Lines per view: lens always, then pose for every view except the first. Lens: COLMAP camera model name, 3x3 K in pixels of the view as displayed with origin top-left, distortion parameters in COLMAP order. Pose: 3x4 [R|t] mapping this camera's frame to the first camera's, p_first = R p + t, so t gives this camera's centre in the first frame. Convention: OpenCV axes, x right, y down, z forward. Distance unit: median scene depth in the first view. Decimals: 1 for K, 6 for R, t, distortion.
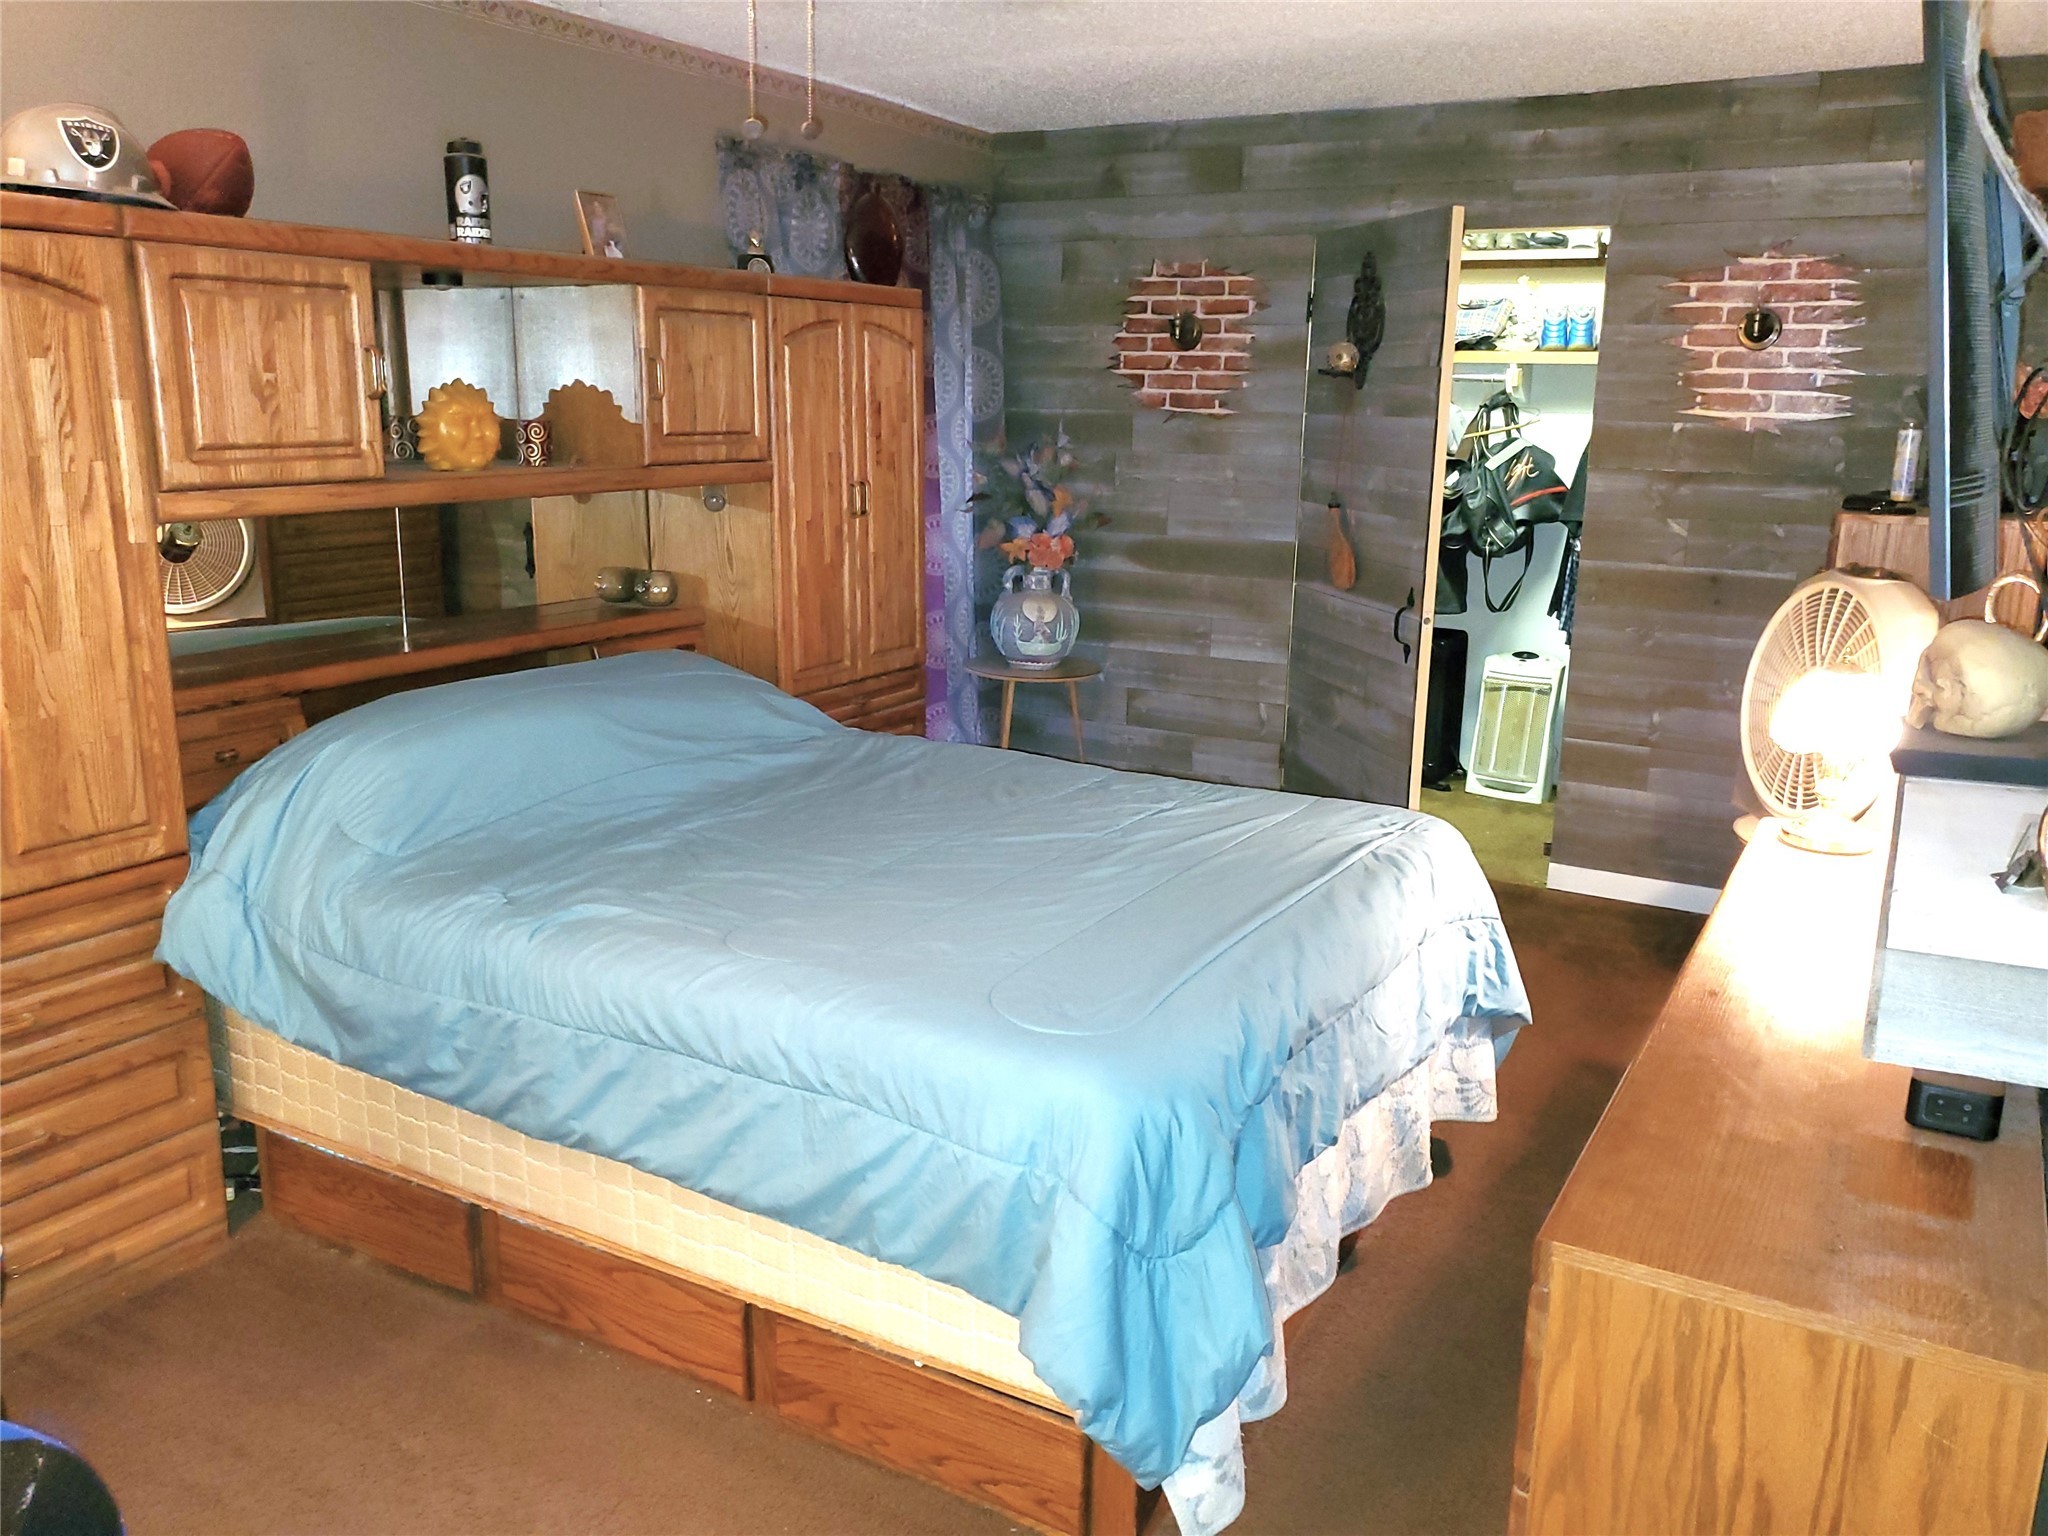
lens RADIAL K [[1606.9, 0, 1037.8], [0, 1606.9, 763.5], [0, 0, 1]] dist [0.003847, -0.001930]
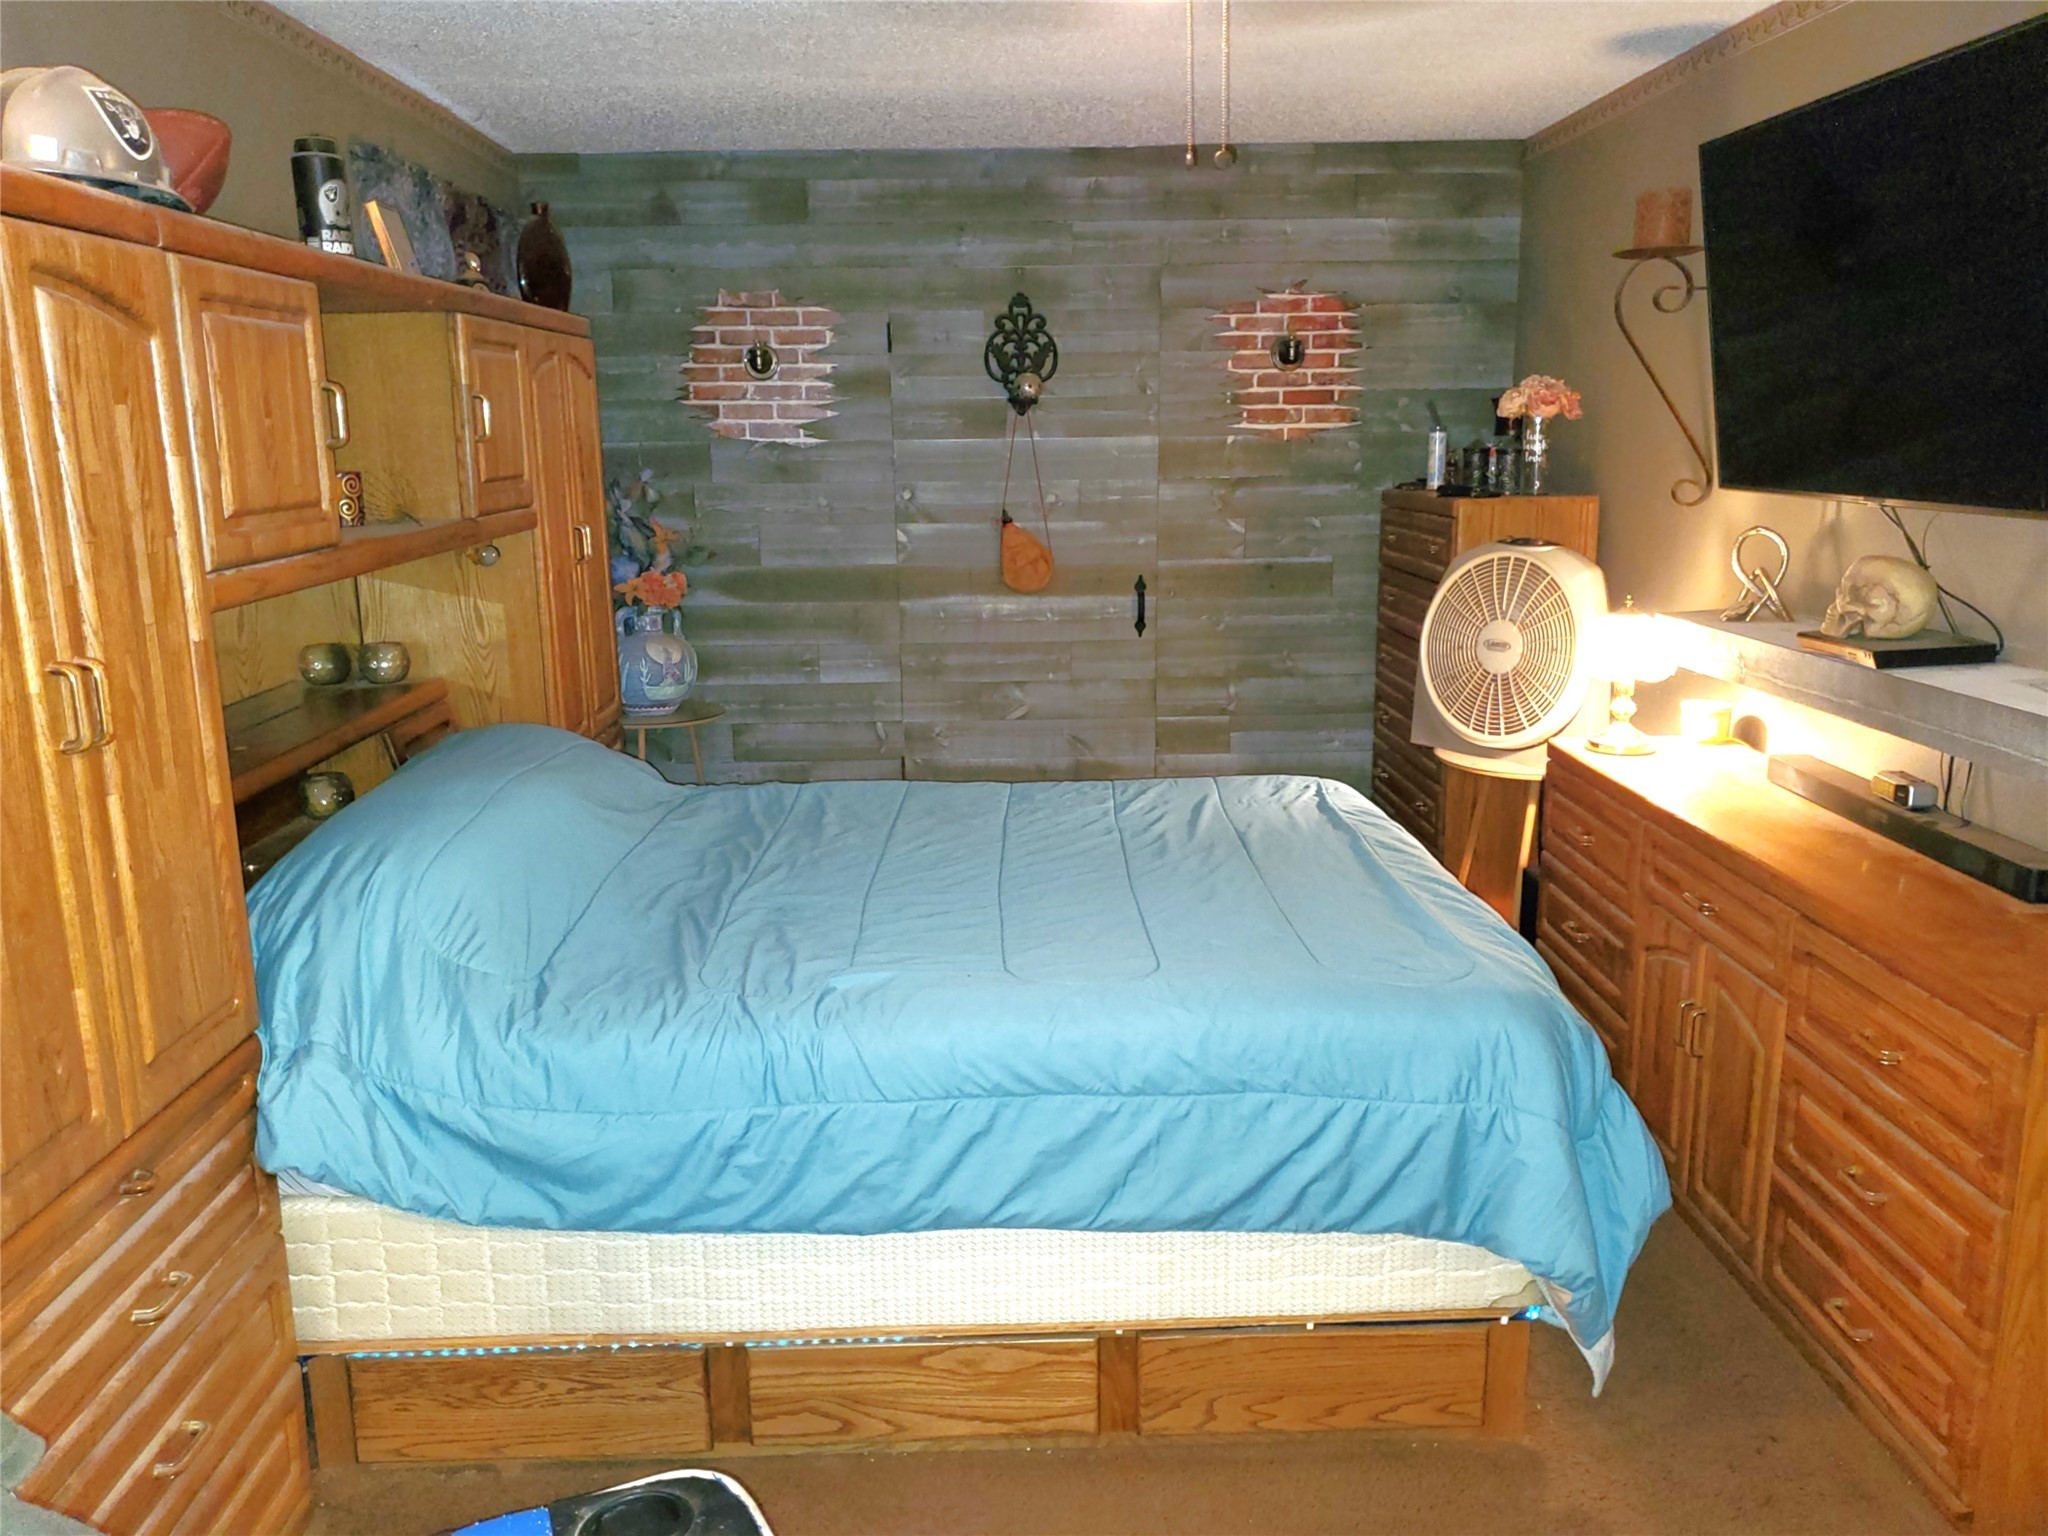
lens RADIAL K [[1606.9, 0, 1041.2], [0, 1606.9, 770.7], [0, 0, 1]] dist [0.003847, -0.001930]
pose [[0.857216, -0.136401, 0.496564, -0.326175], [0.143556, 0.989352, 0.023945, -0.018693], [-0.494543, 0.050759, 0.867670, 0.069817]]
